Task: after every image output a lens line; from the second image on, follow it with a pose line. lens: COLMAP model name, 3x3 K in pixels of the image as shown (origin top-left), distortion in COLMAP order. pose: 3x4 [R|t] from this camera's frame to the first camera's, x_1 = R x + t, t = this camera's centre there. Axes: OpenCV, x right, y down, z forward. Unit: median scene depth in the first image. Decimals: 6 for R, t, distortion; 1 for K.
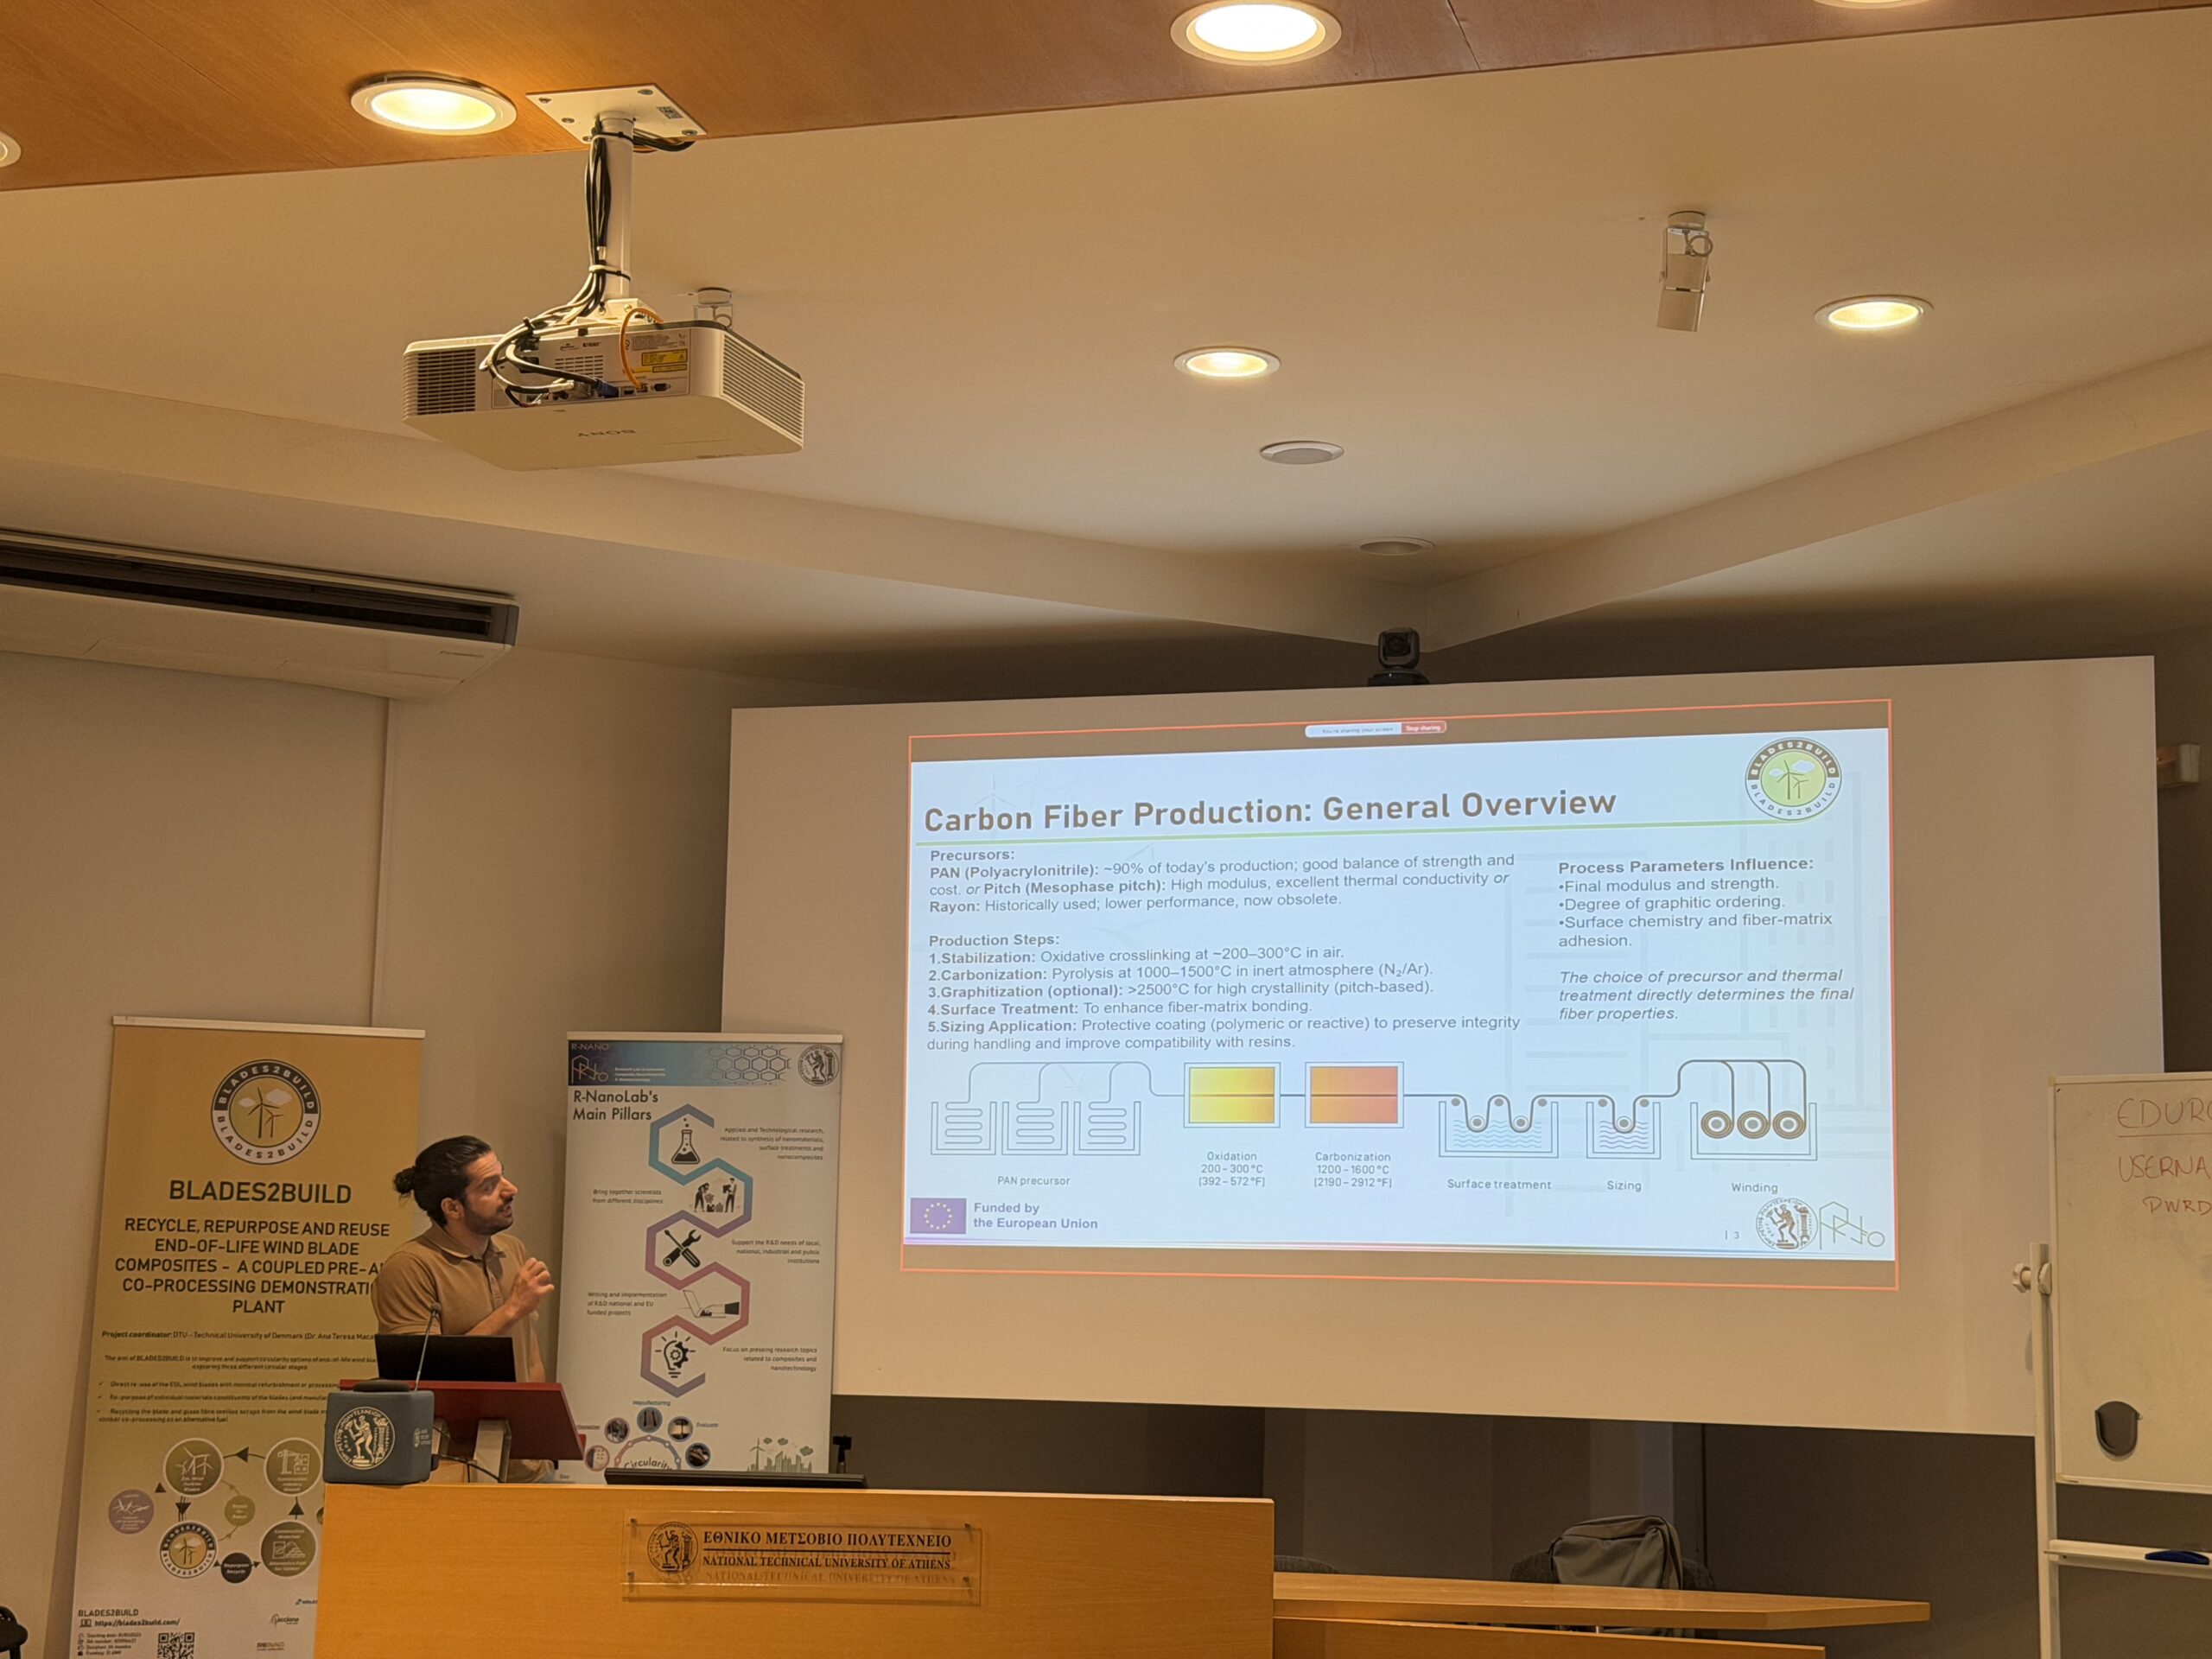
lens RADIAL K [[3184.8, 0, 1110.8], [0, 3184.8, 828.8], [0, 0, 1]] dist [0.146427, -0.183759]
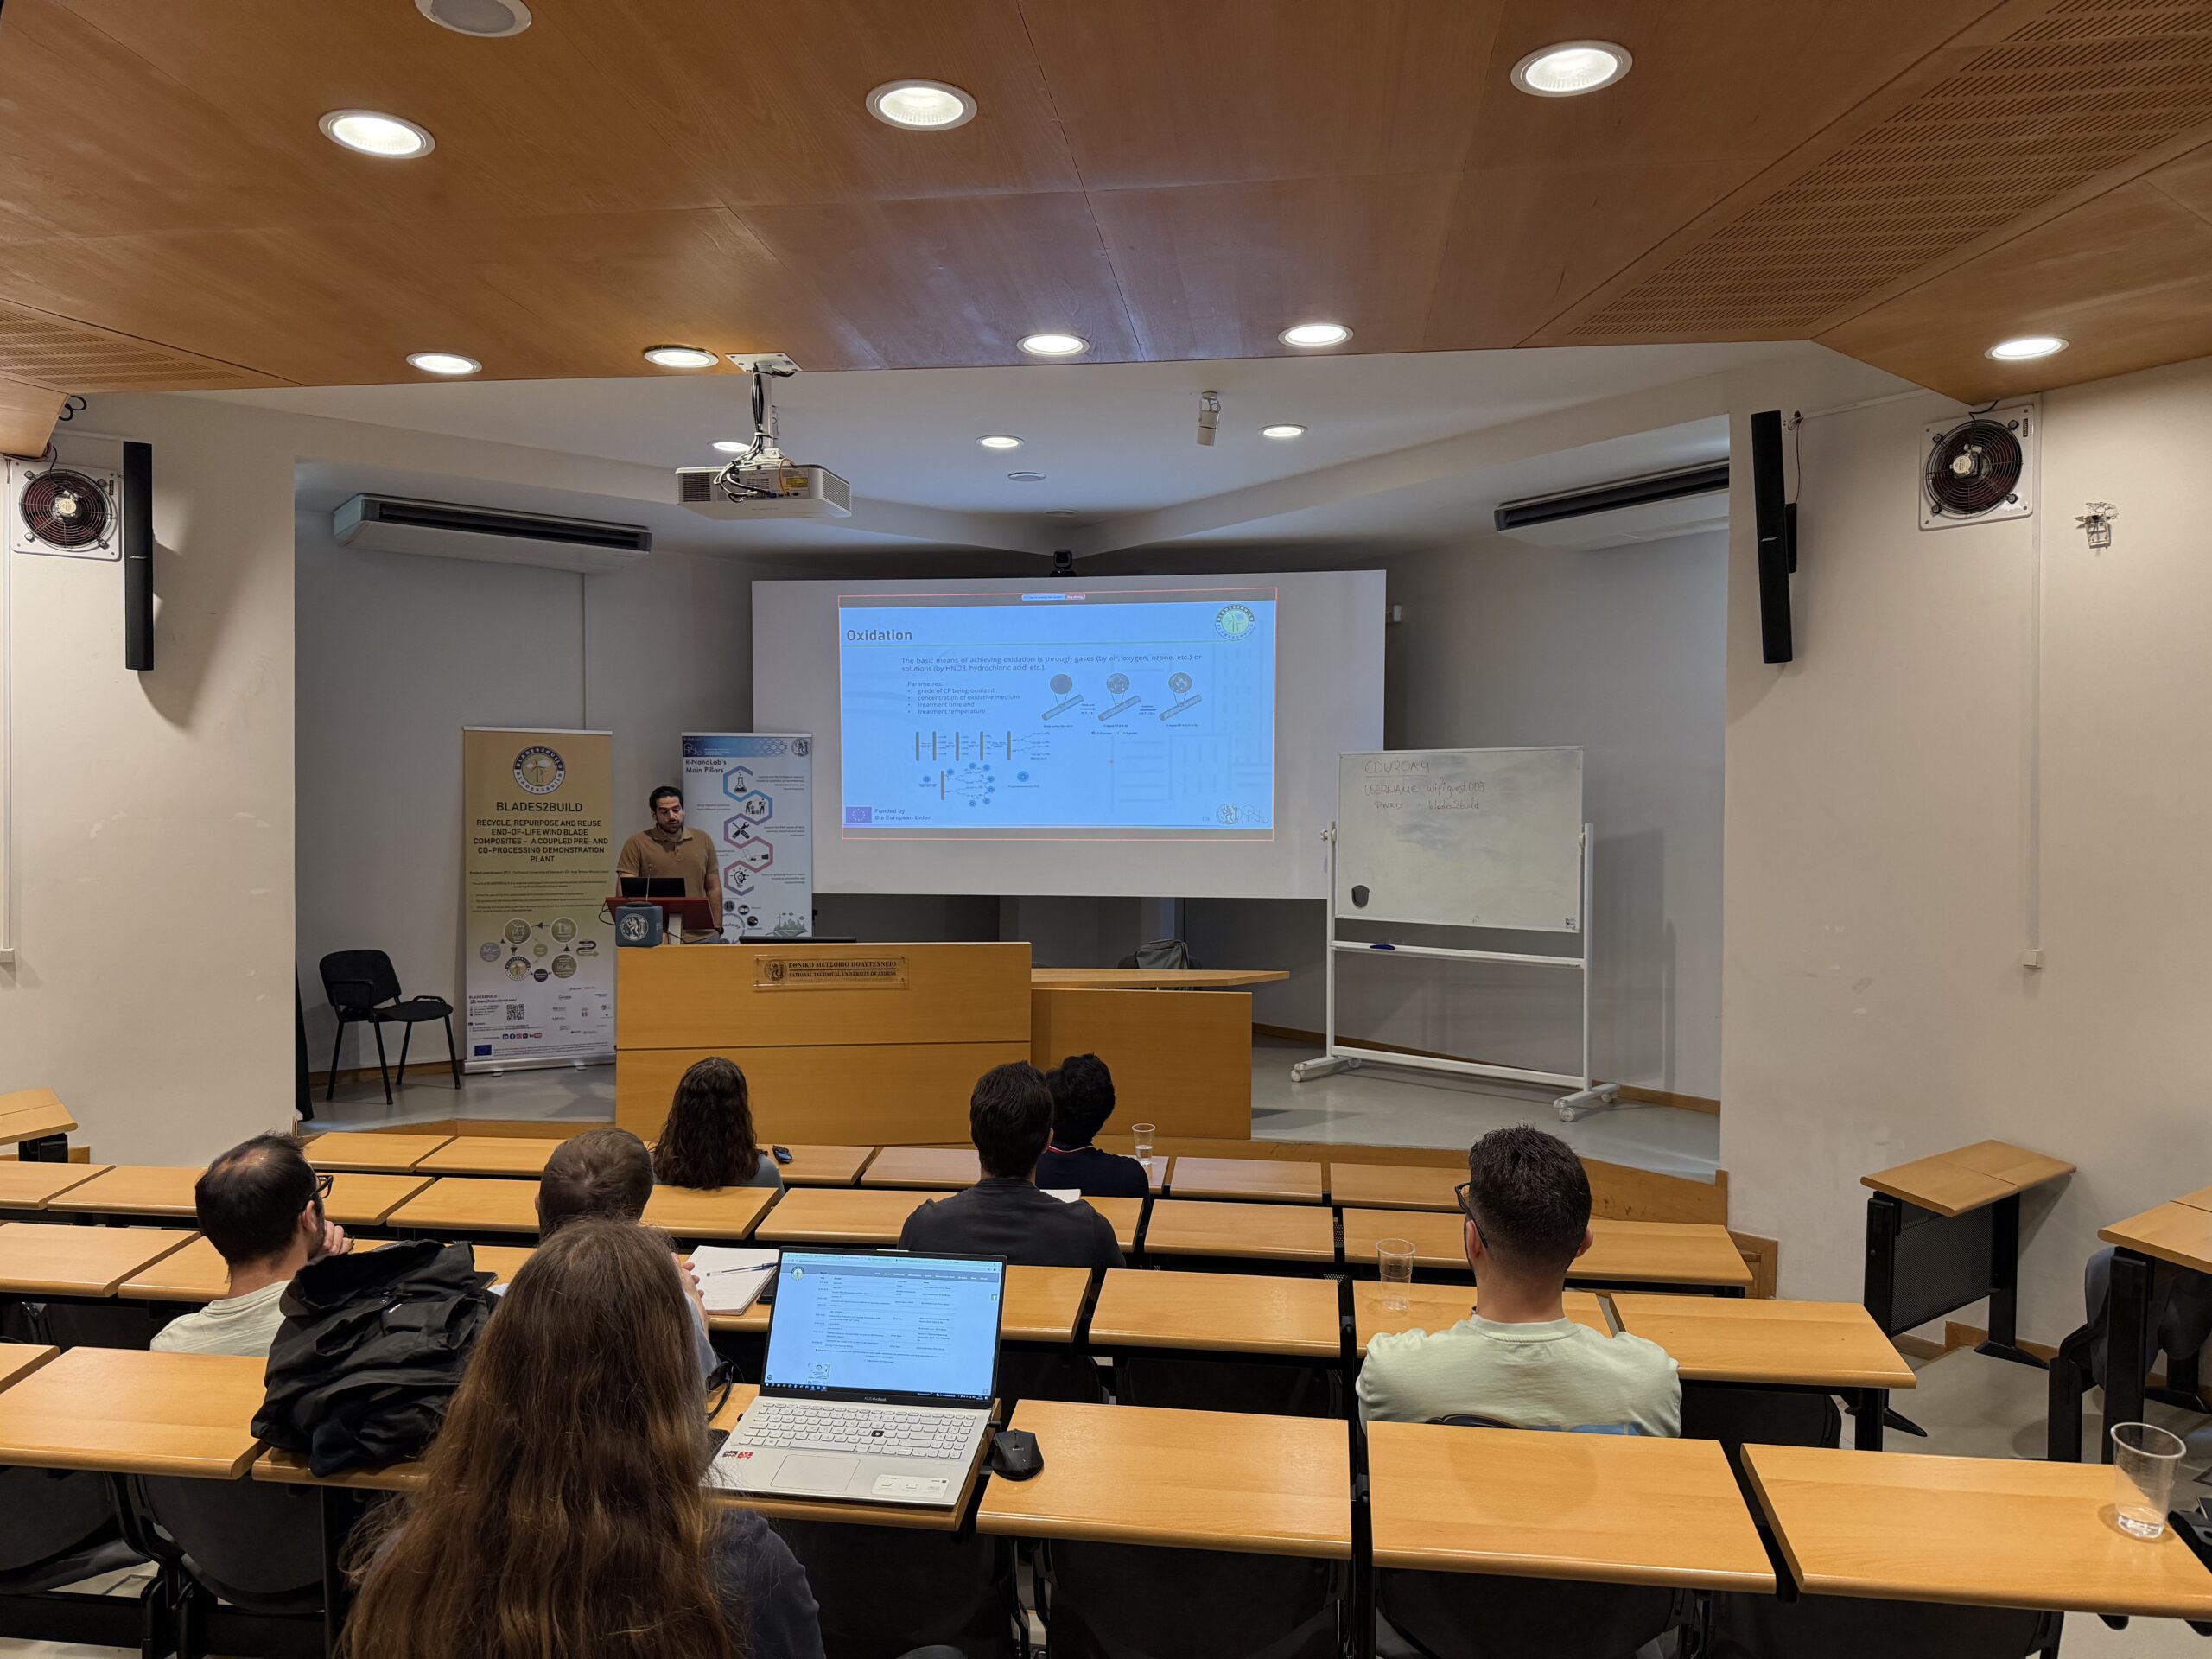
lens RADIAL K [[1528.2, 0, 1107.6], [0, 1528.2, 837.9], [0, 0, 1]] dist [0.143727, -0.246228]
pose [[0.988157, -0.018163, 0.152365, -0.046720], [-0.006502, 0.987122, 0.159838, -0.036673], [-0.153306, -0.158936, 0.975314, -0.081390]]
